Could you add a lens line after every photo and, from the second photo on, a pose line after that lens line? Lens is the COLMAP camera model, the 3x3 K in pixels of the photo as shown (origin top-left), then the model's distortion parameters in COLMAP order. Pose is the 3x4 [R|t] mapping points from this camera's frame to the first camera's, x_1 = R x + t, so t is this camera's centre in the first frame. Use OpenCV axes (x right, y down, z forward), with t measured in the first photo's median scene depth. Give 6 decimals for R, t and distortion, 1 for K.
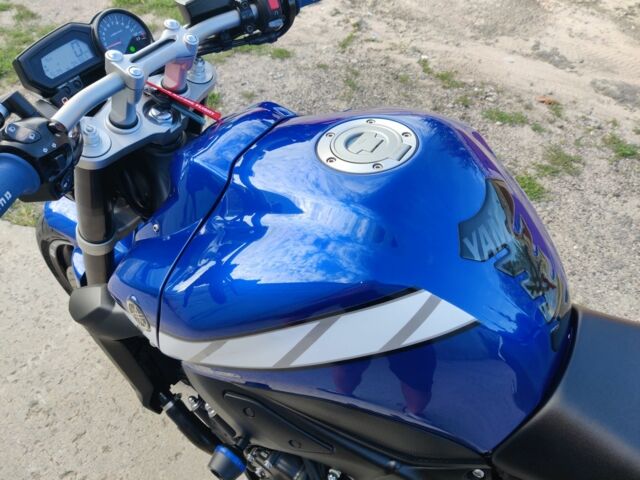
lens RADIAL K [[490.1, 0, 315.5], [0, 490.1, 233.9], [0, 0, 1]] dist [-0.000783, -0.010910]
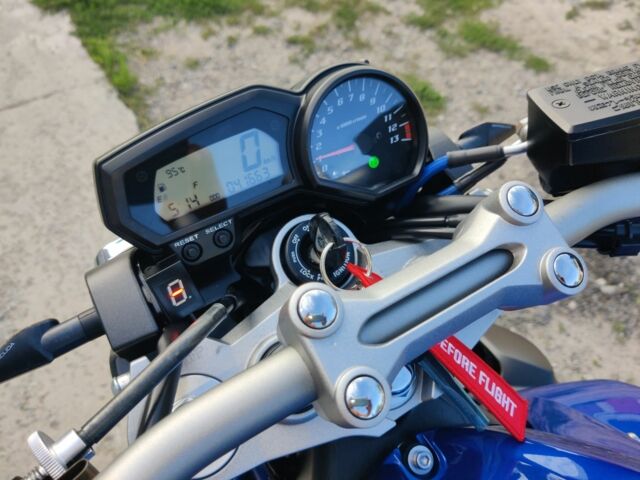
lens RADIAL K [[490.1, 0, 318.9], [0, 490.1, 237.5], [0, 0, 1]] dist [-0.000783, -0.010910]
pose [[0.890480, 0.357015, -0.282109, -0.069301], [-0.336507, 0.934024, 0.119839, -0.089784], [0.306281, -0.011783, 0.951868, 0.147072]]
